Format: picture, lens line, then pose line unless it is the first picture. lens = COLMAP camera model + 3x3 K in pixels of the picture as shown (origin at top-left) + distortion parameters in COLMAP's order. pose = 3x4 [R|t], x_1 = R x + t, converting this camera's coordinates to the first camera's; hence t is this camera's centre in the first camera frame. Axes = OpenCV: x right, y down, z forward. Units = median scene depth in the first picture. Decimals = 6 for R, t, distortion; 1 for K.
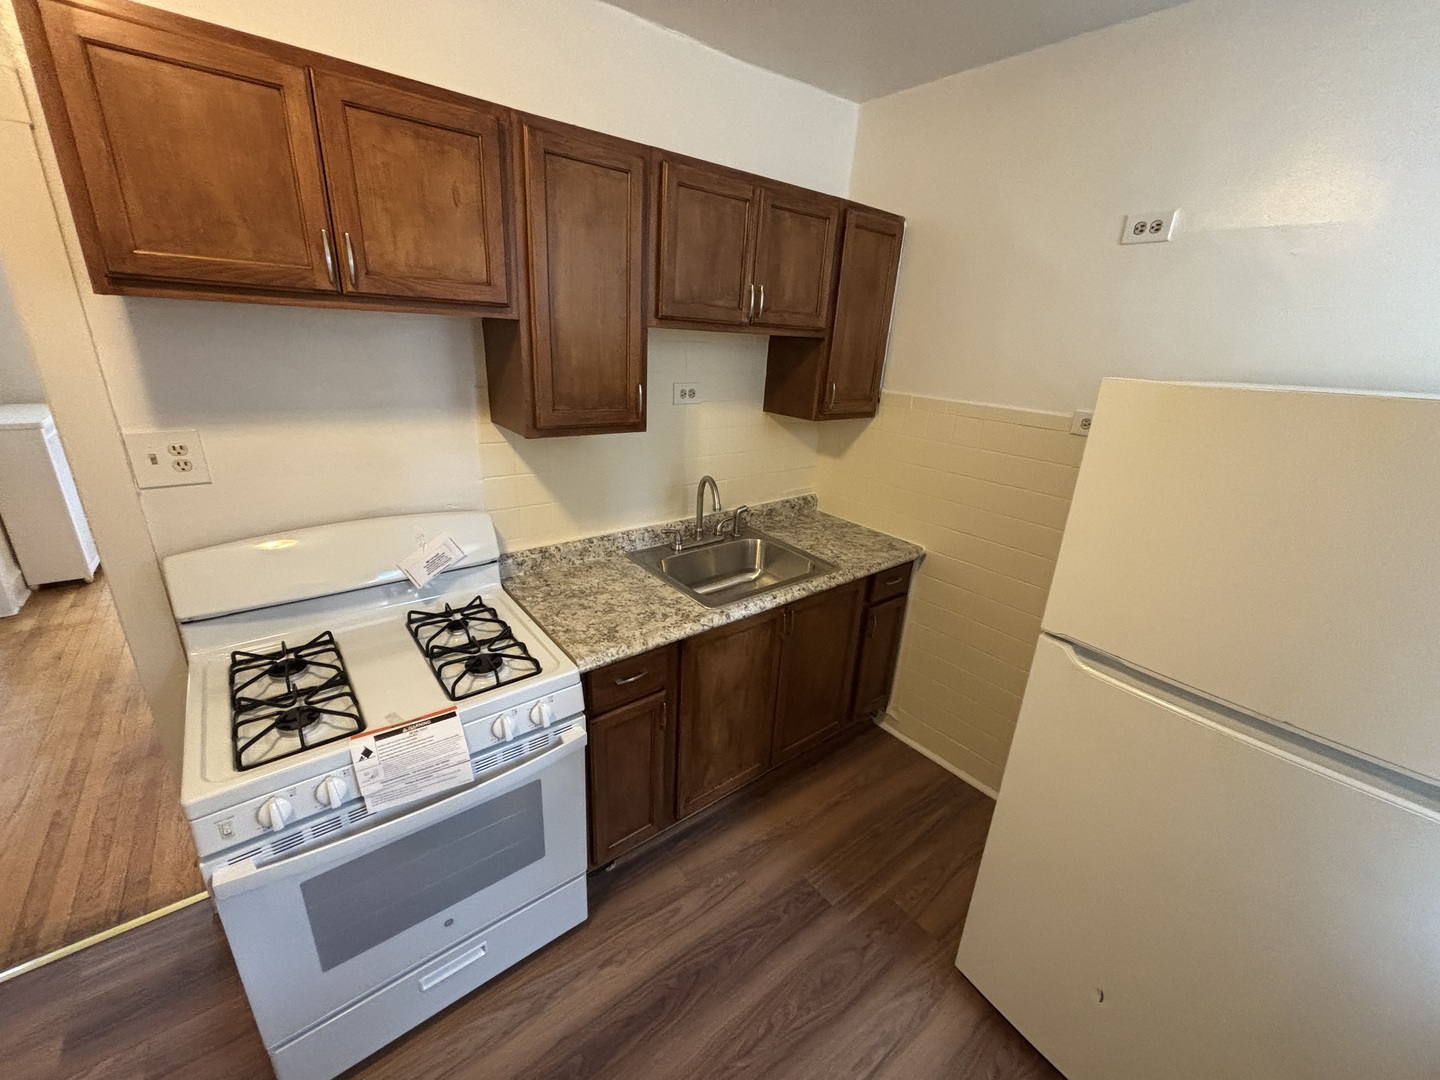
lens RADIAL K [[576.3, 0, 717.2], [0, 576.3, 540.1], [0, 0, 1]] dist [0.002456, -0.000938]
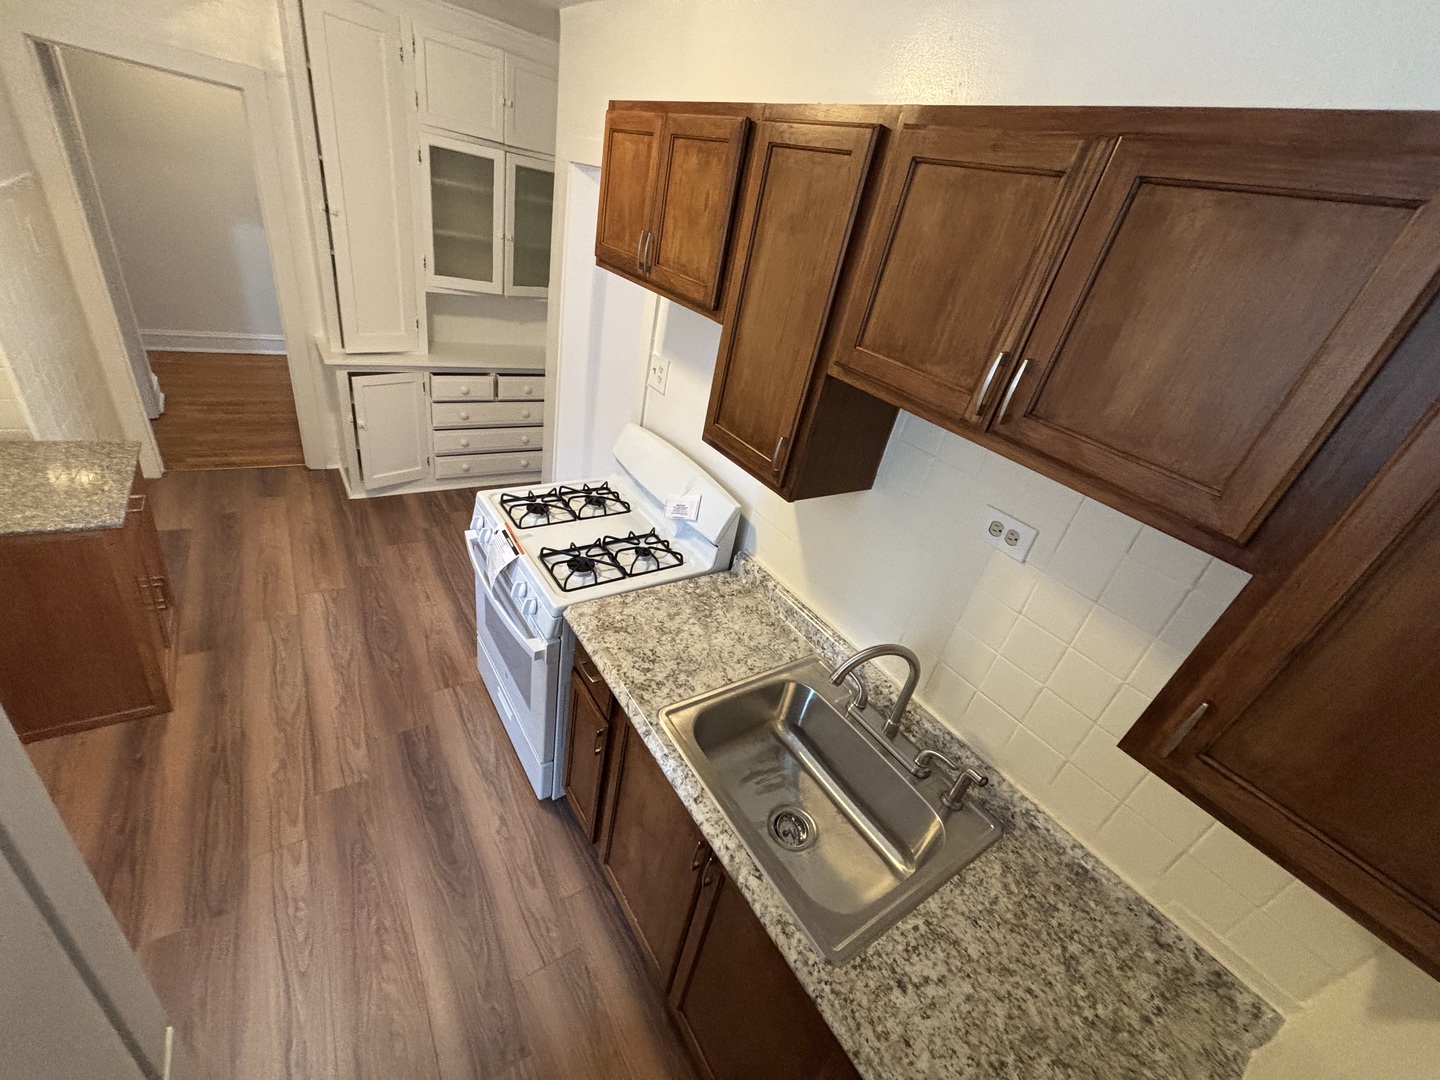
lens RADIAL K [[576.3, 0, 715.3], [0, 576.3, 539.2], [0, 0, 1]] dist [0.002456, -0.000938]
pose [[-0.049606, 0.440050, -0.896602, 0.613991], [-0.517015, 0.756757, 0.400018, -0.431980], [0.854538, 0.483400, 0.189973, 0.860763]]
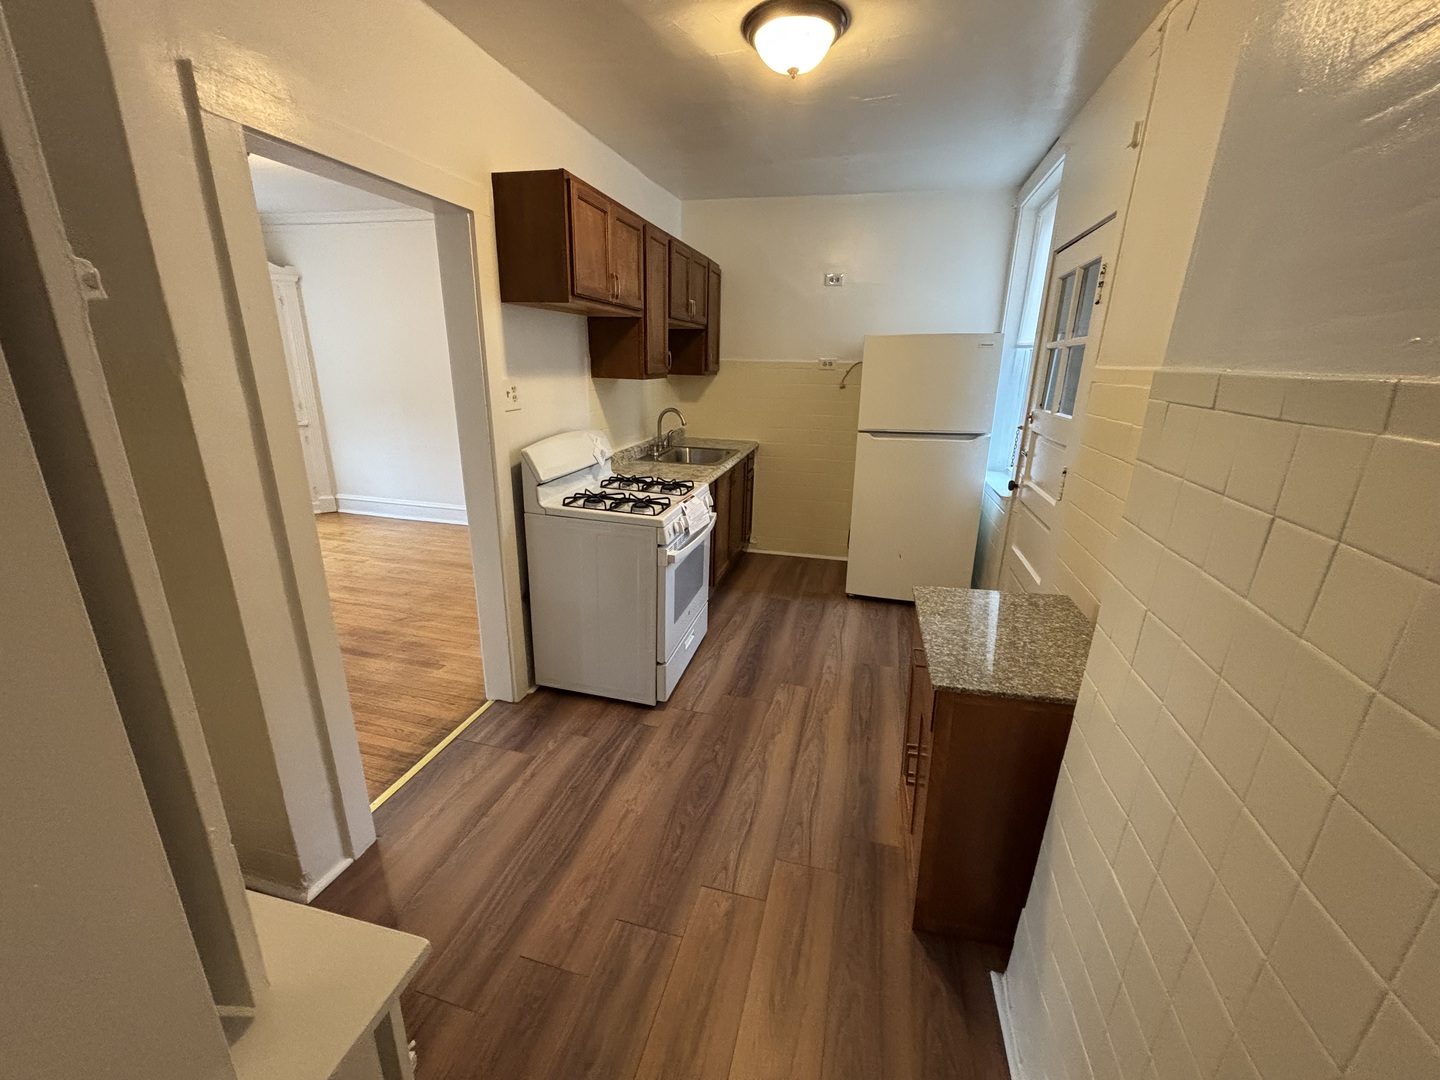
lens RADIAL K [[576.3, 0, 717.2], [0, 576.3, 539.5], [0, 0, 1]] dist [0.002456, -0.000938]
pose [[0.793837, -0.217641, 0.567851, -1.264514], [0.227468, 0.972251, 0.054642, 0.277910], [-0.563986, 0.085791, 0.821316, -0.633763]]
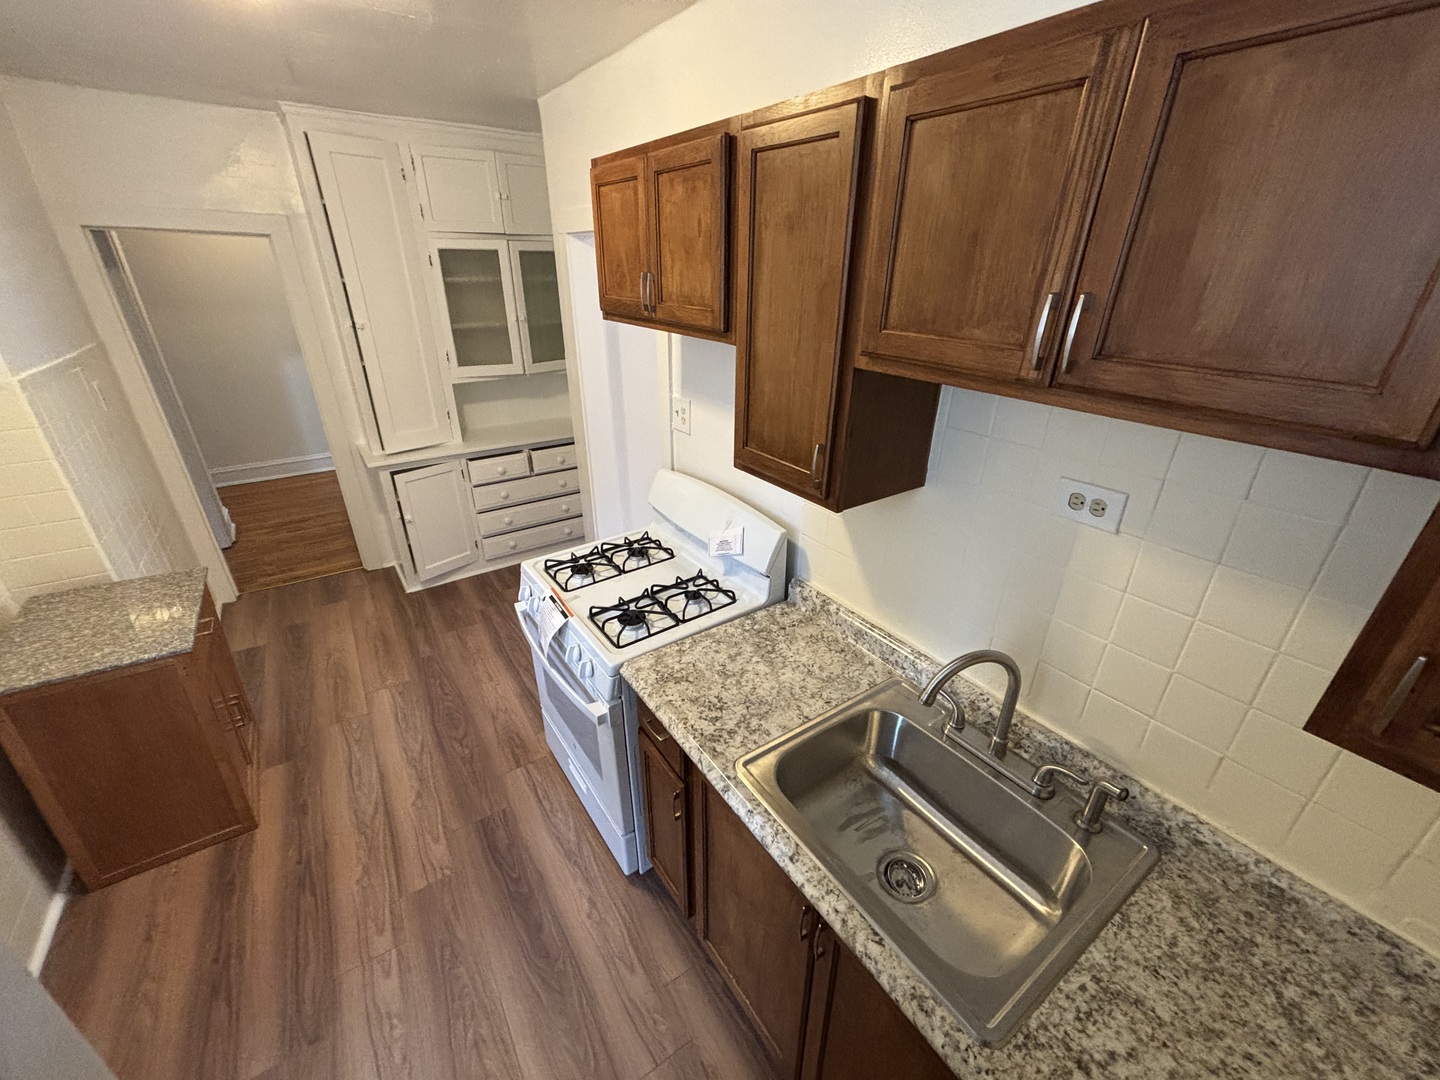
lens RADIAL K [[576.3, 0, 715.5], [0, 576.3, 540.4], [0, 0, 1]] dist [0.002456, -0.000938]
pose [[-0.060518, 0.380622, -0.922748, 0.571945], [-0.352038, 0.856901, 0.376549, -0.396429], [0.934027, 0.347630, 0.082136, 0.881401]]
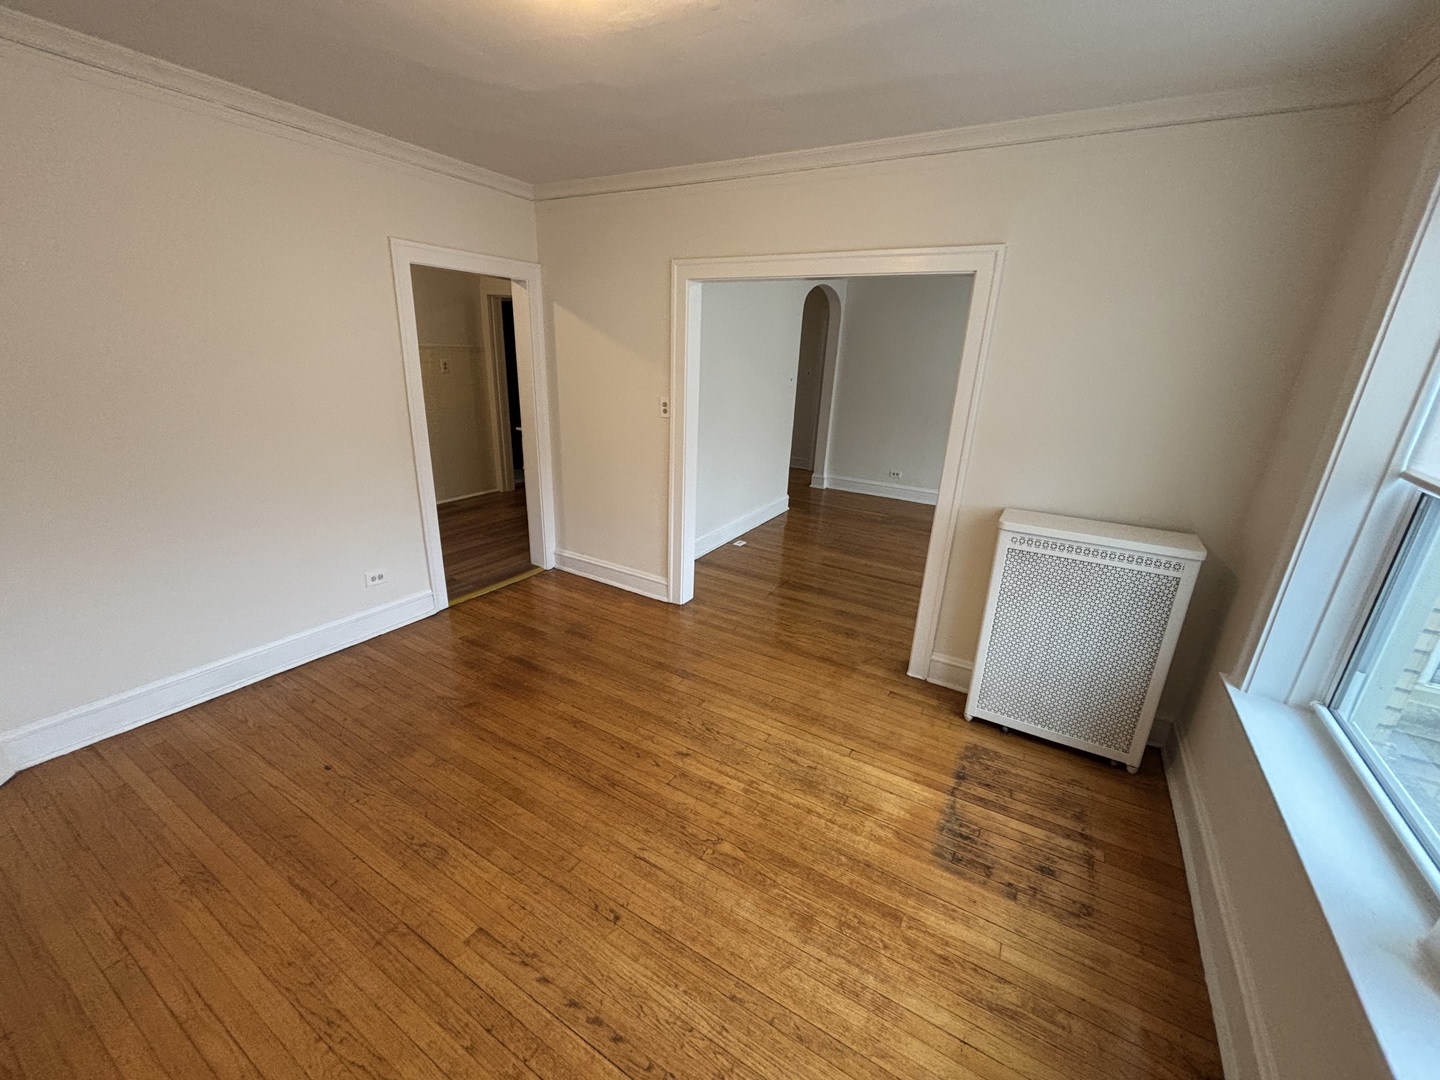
lens RADIAL K [[576.3, 0, 719.2], [0, 576.3, 539.0], [0, 0, 1]] dist [0.002456, -0.000938]
pose [[-0.929668, 0.020046, -0.367853, -1.107155], [-0.213740, 0.783926, 0.582903, -1.090227], [0.300054, 0.620531, -0.724506, 2.893950]]
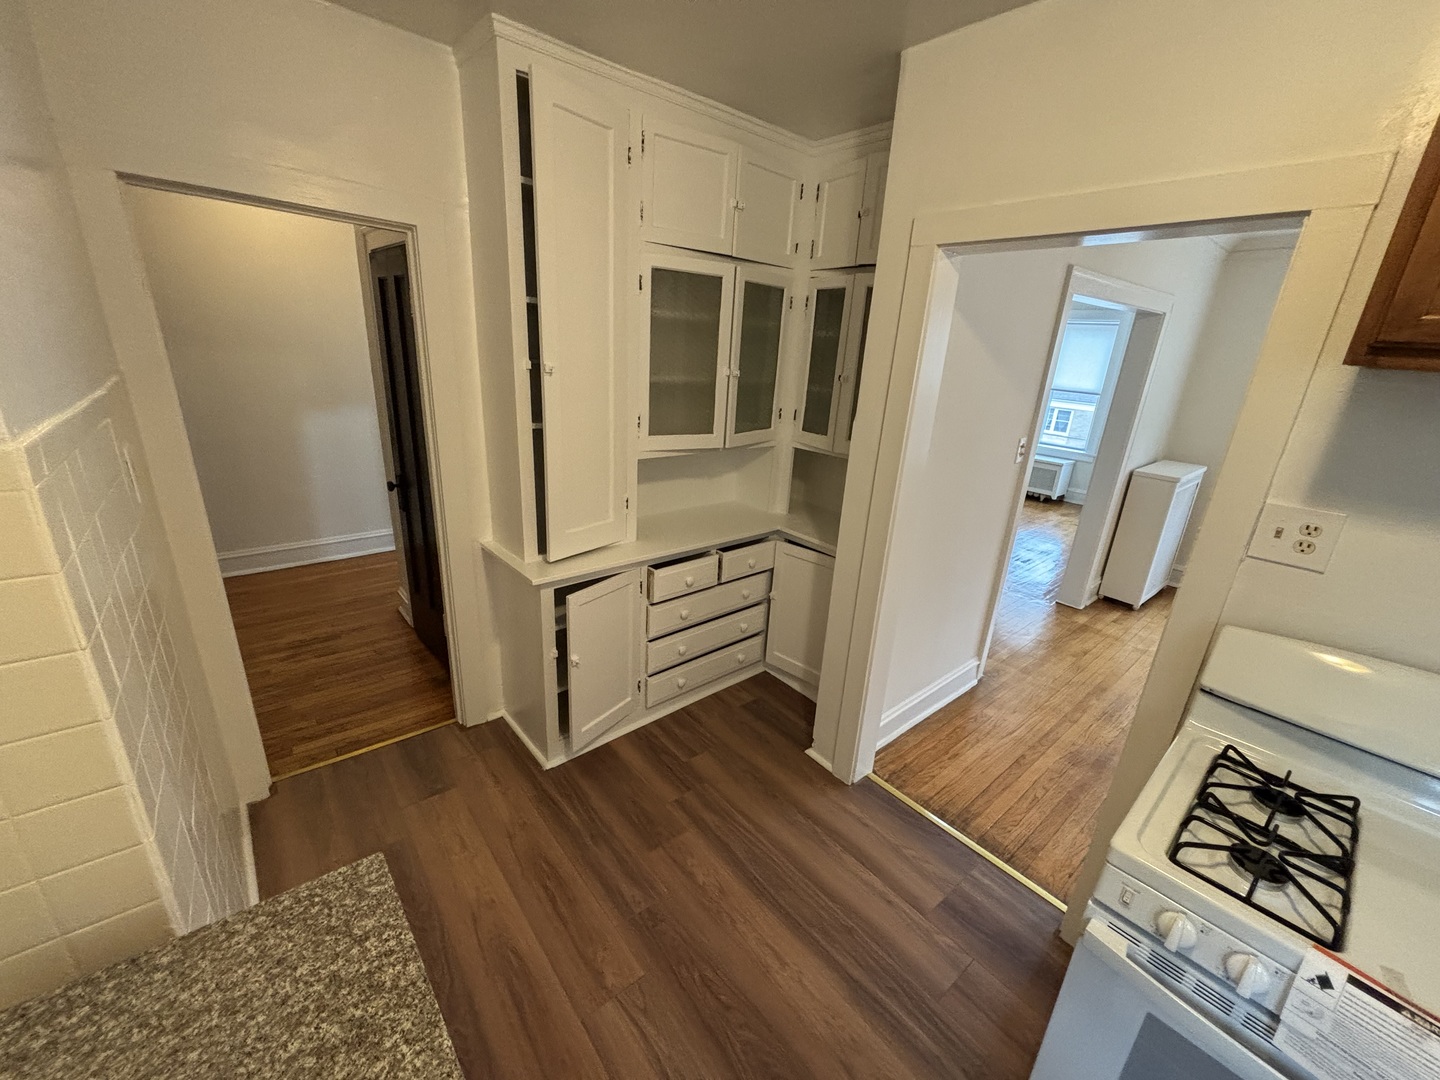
lens RADIAL K [[576.3, 0, 718.1], [0, 576.3, 541.5], [0, 0, 1]] dist [0.002456, -0.000938]
pose [[0.039072, 0.273861, -0.960975, -0.072281], [-0.392178, 0.888747, 0.237331, 0.008523], [0.919059, 0.367600, 0.142128, 0.012182]]
